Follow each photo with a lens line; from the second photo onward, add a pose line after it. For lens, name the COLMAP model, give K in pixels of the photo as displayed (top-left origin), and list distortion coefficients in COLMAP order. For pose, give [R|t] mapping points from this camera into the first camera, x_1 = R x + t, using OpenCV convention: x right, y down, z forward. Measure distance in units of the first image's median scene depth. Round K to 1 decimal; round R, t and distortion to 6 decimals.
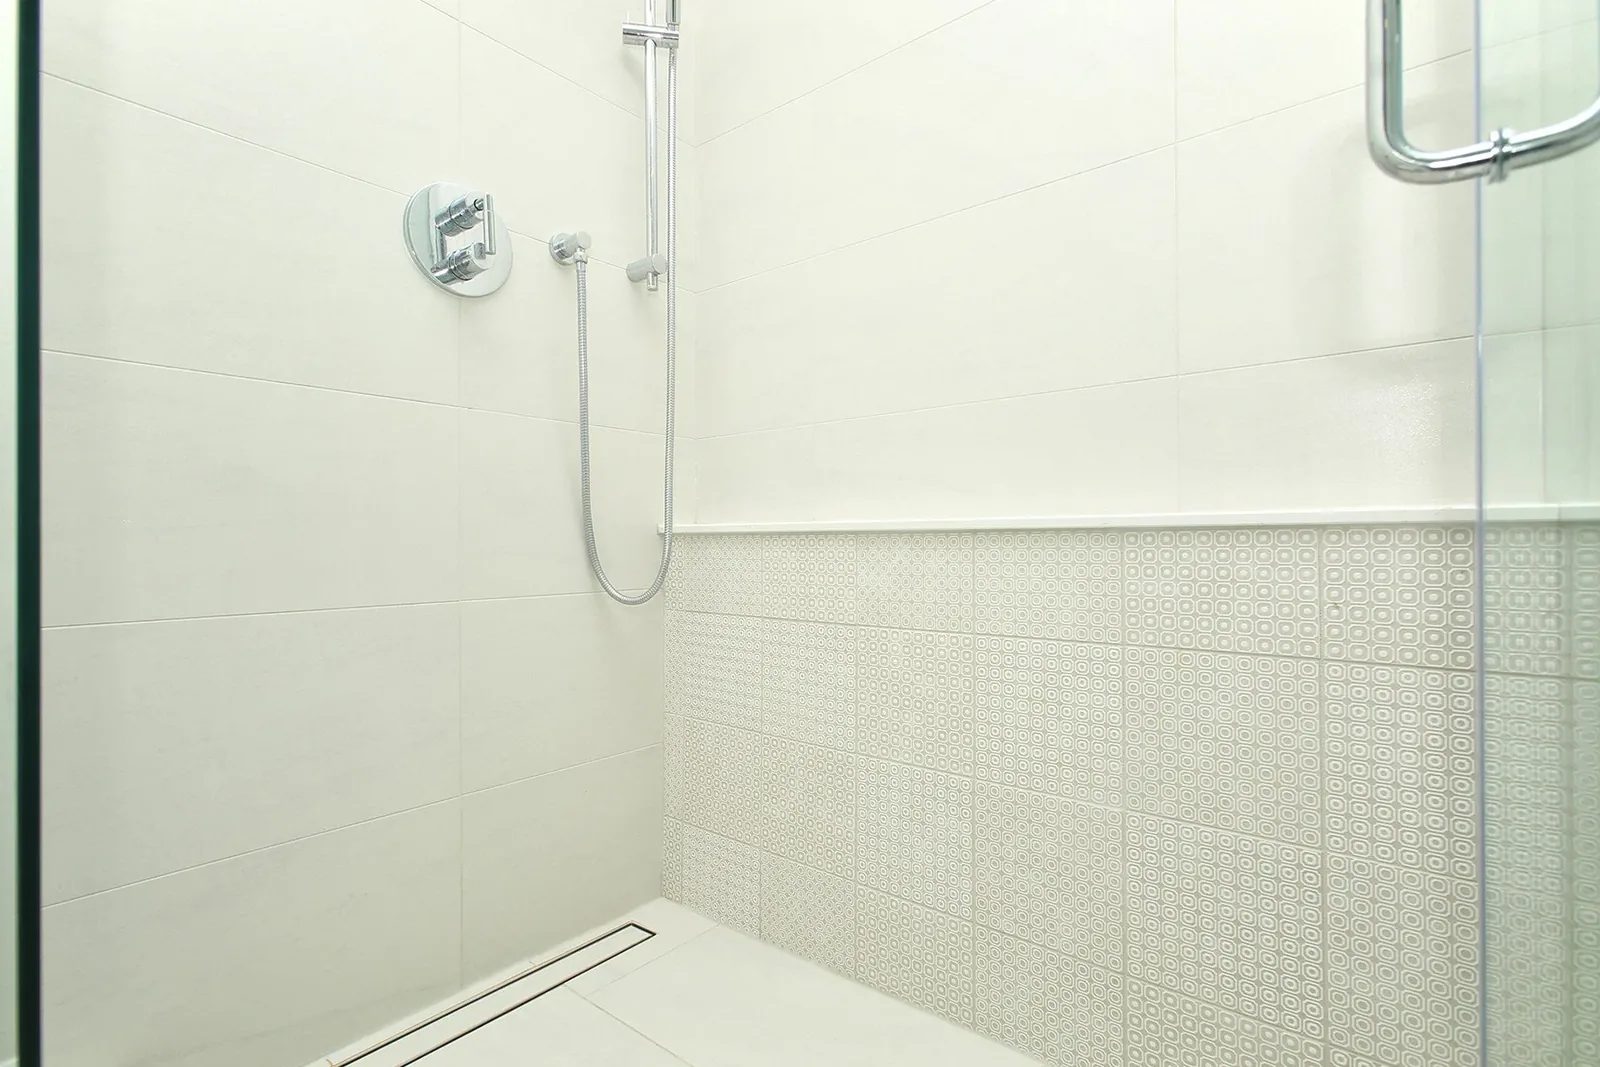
lens RADIAL K [[754.7, 0, 800.0], [0, 754.7, 533.5], [0, 0, 1]] dist [-0.000618, 0.008889]
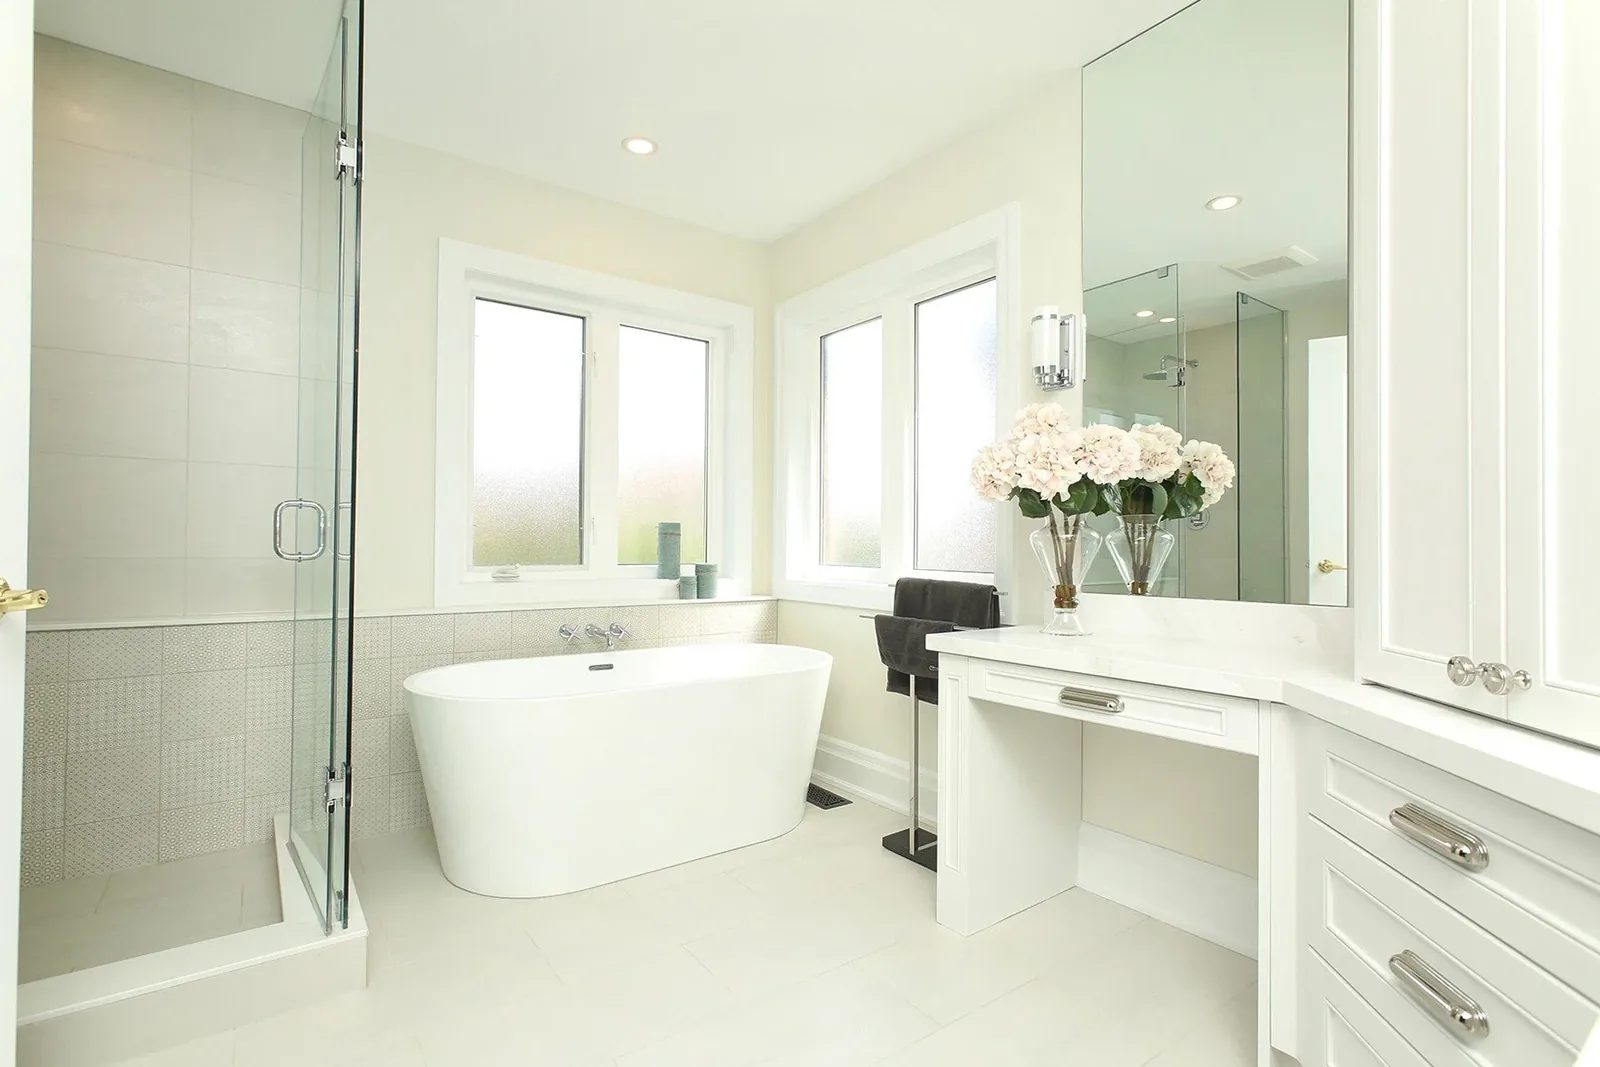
lens RADIAL K [[764.7, 0, 806.6], [0, 764.7, 544.6], [0, 0, 1]] dist [0.000086, 0.000136]
pose [[0.249813, 0.011219, 0.968229, -1.159580], [-0.014004, 0.999870, -0.007973, -0.223558], [-0.968193, -0.011568, 0.249937, -1.297269]]
